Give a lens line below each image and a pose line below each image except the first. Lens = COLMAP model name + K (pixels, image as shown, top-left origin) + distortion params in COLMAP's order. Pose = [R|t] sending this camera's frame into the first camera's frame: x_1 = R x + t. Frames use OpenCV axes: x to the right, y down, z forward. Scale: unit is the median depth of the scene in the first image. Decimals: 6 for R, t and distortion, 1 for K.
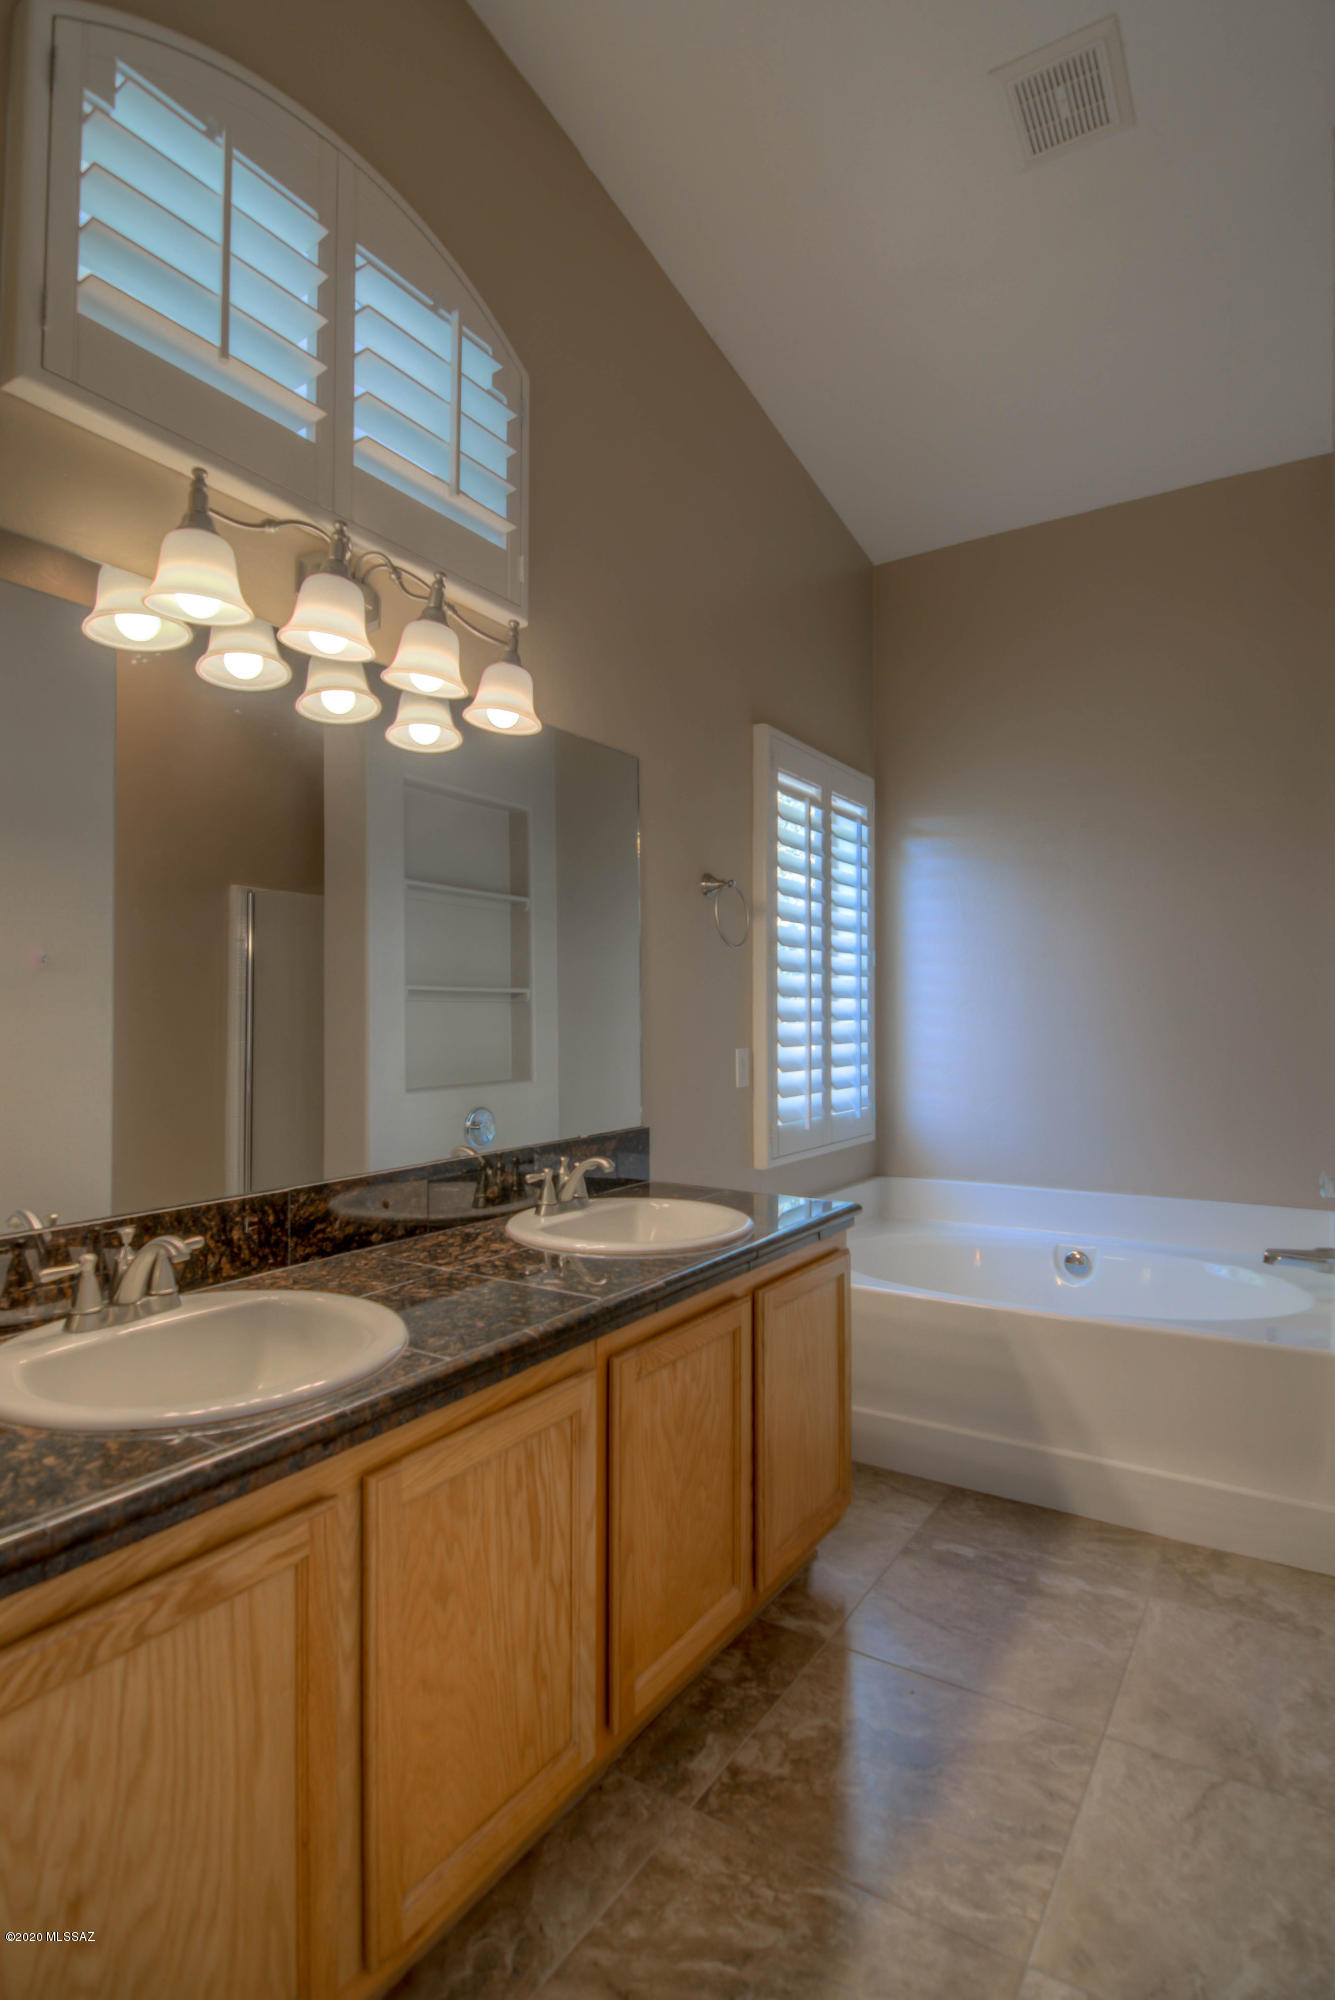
lens RADIAL K [[1021.7, 0, 667.5], [0, 1021.7, 1000.0], [0, 0, 1]] dist [-0.014395, -0.001718]
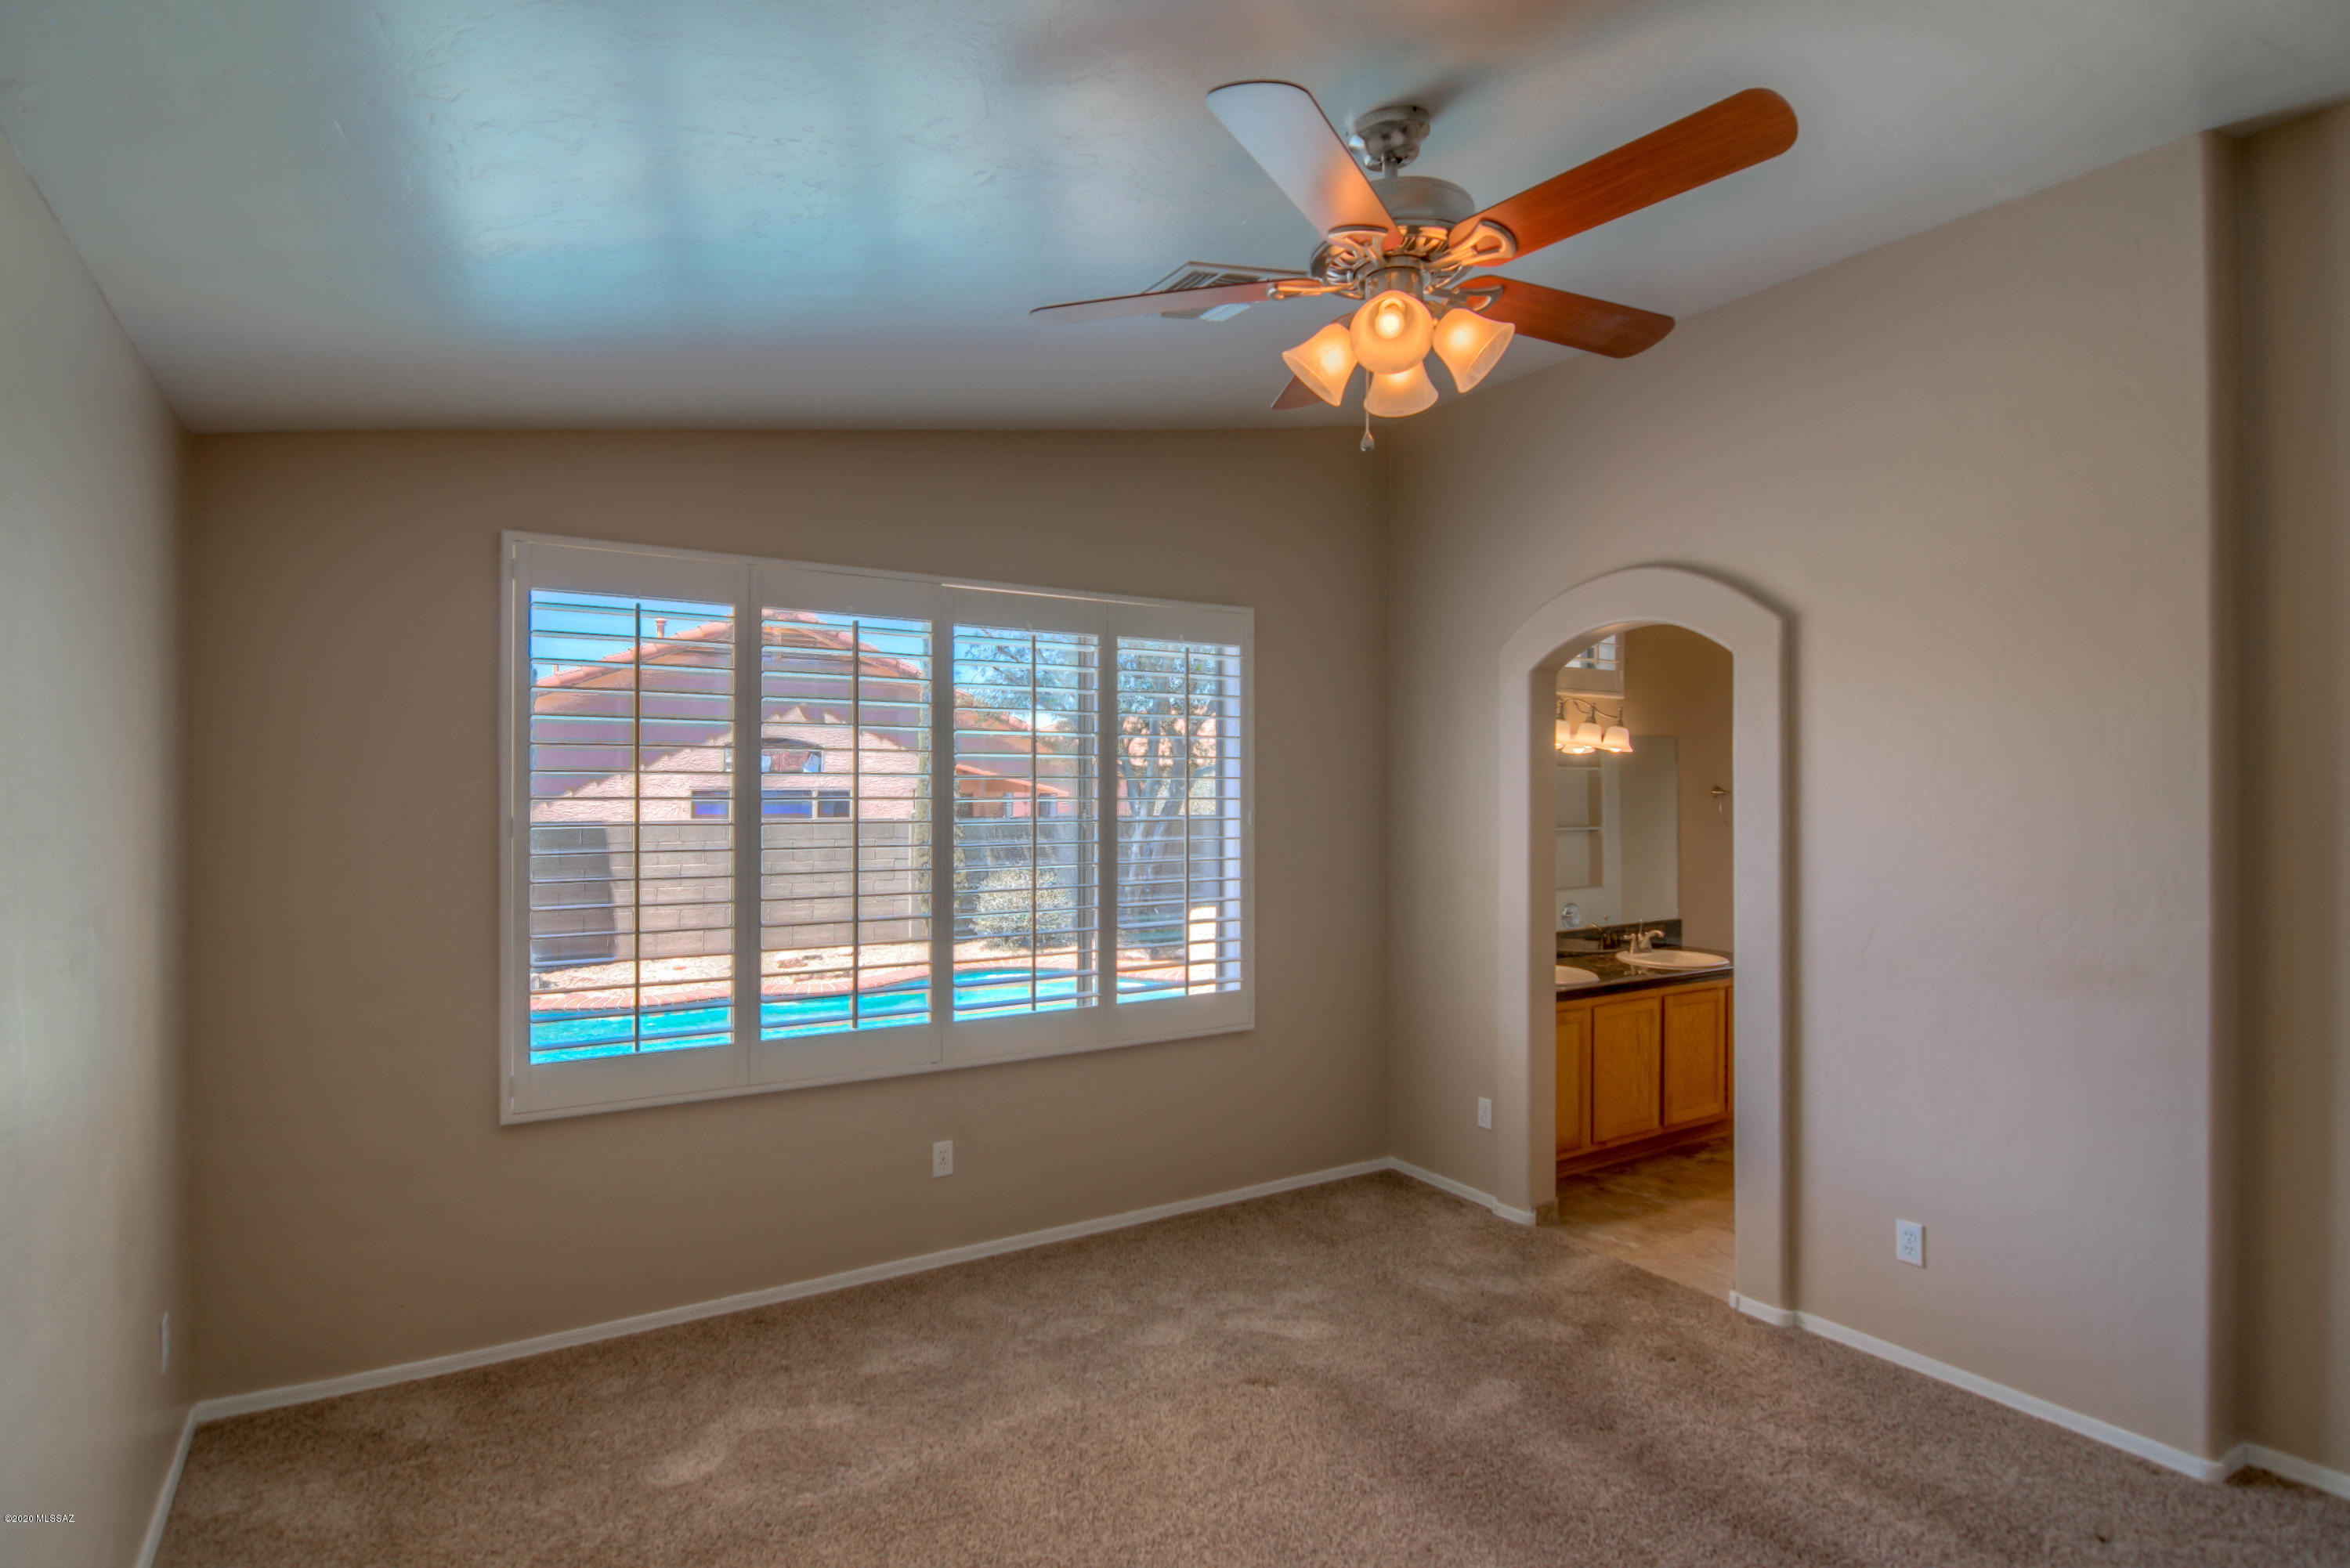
lens RADIAL K [[1200.4, 0, 1175.0], [0, 1200.4, 784.0], [0, 0, 1]] dist [-0.014395, -0.001718]
pose [[0.906676, -0.001174, -0.421825, 0.084884], [0.005040, 0.999955, 0.008049, -0.200025], [0.421797, -0.009423, 0.906641, -1.879648]]
